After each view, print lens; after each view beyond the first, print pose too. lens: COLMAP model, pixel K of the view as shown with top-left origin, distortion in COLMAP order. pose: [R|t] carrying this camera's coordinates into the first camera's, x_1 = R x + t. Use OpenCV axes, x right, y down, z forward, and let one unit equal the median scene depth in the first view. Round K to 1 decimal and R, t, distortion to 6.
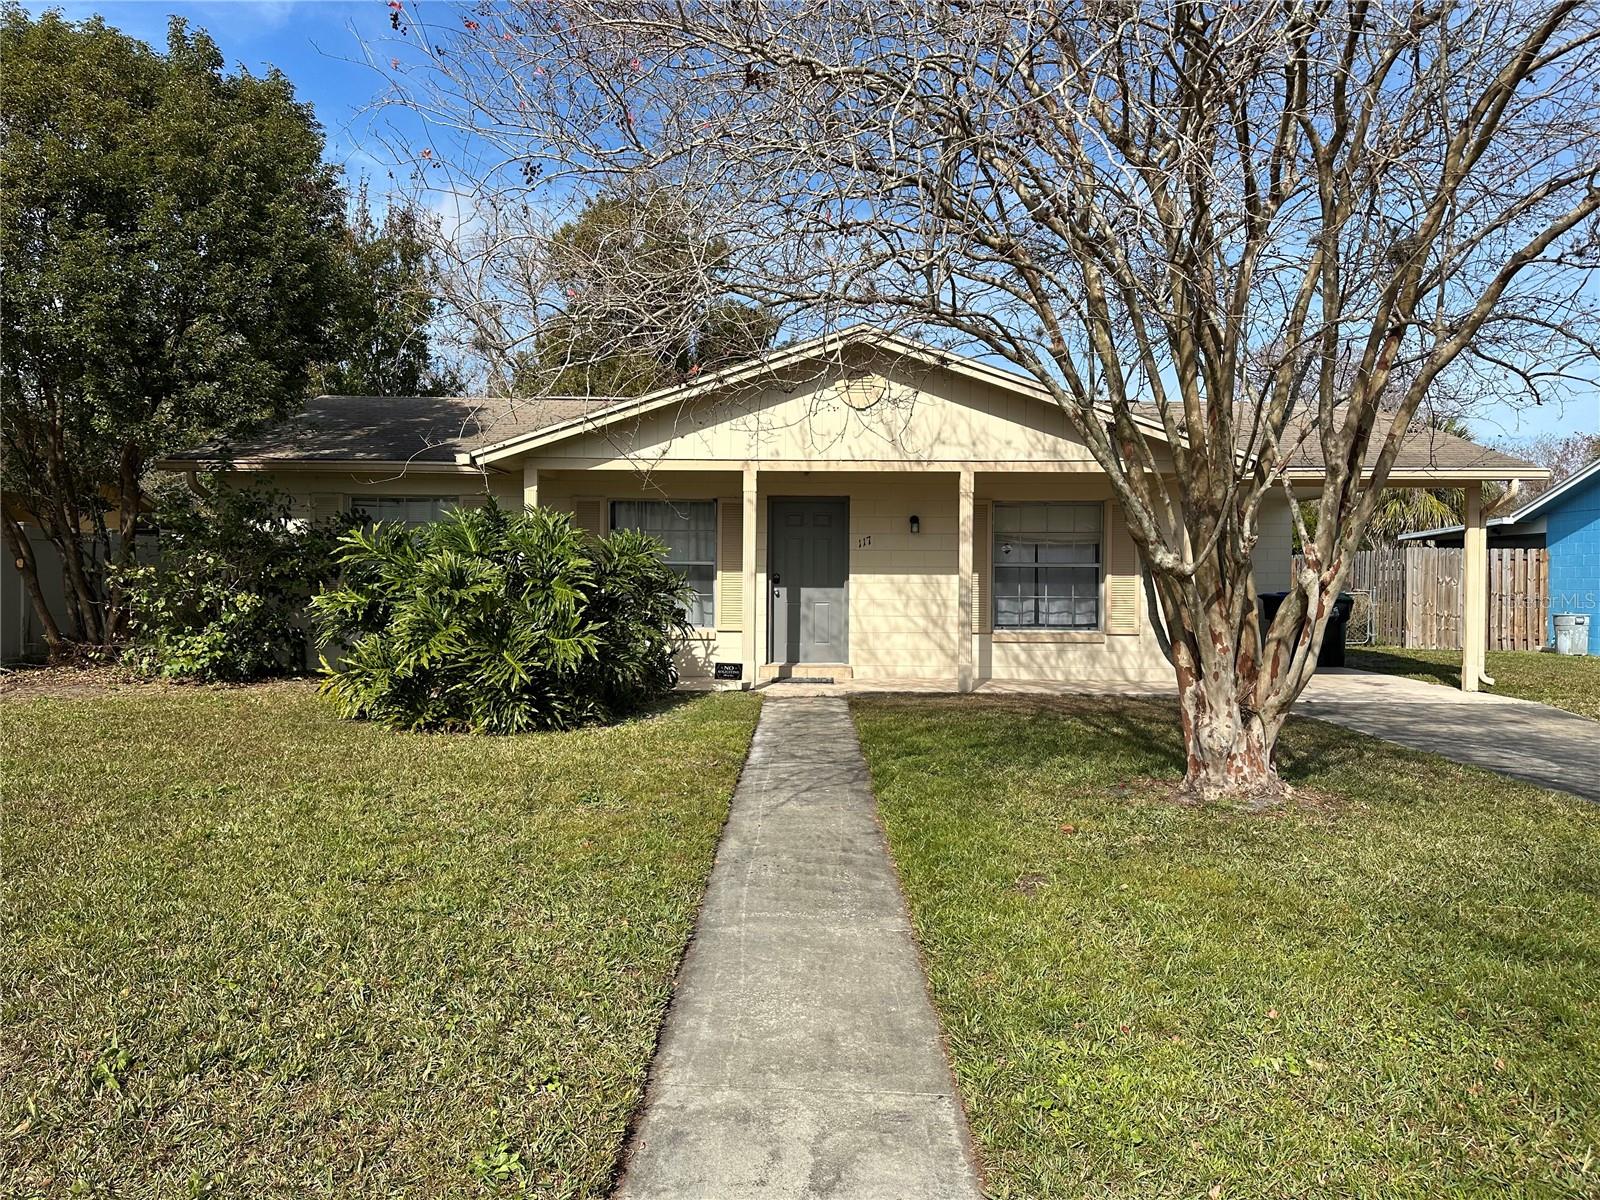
lens RADIAL K [[1130.4, 0, 796.7], [0, 1130.4, 586.2], [0, 0, 1]] dist [0.062450, -0.078561]
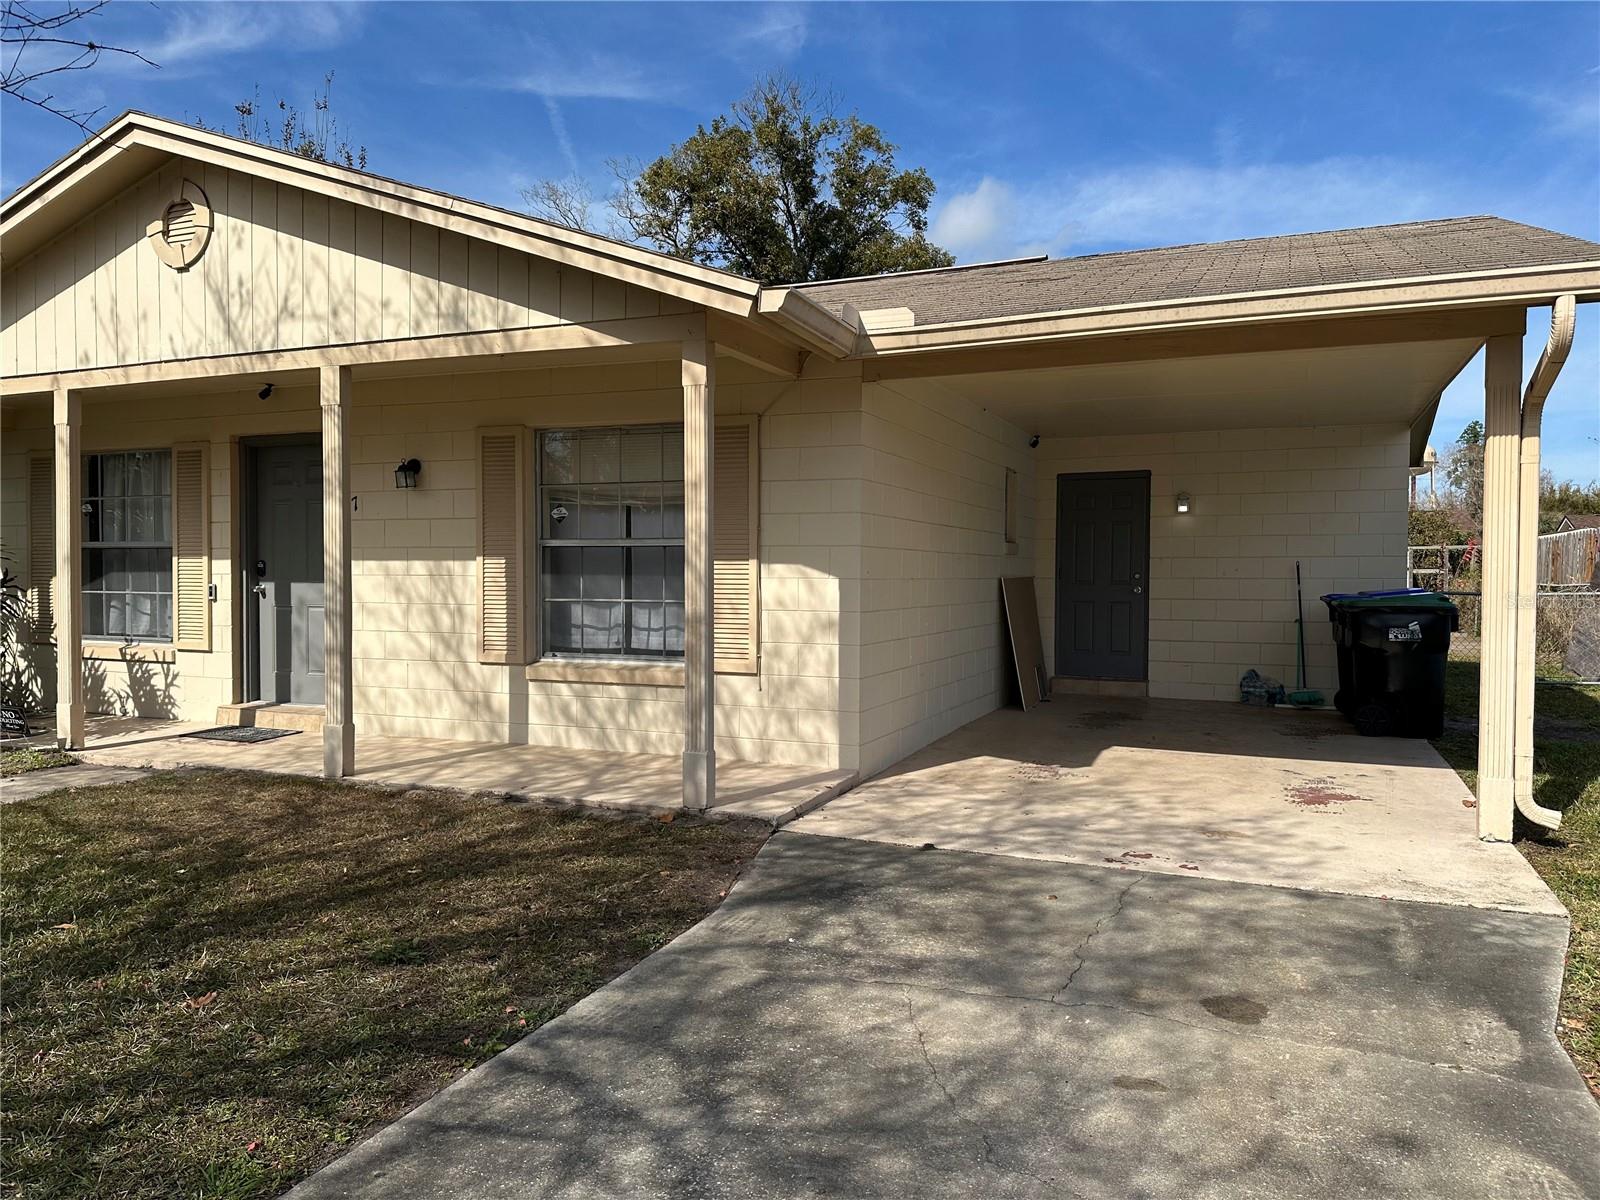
lens RADIAL K [[1130.4, 0, 803.1], [0, 1130.4, 597.8], [0, 0, 1]] dist [0.062450, -0.078561]
pose [[0.926265, 0.005139, -0.376838, 0.512523], [-0.001768, 0.999955, 0.009291, 0.003146], [0.376869, -0.007939, 0.926232, 0.528220]]
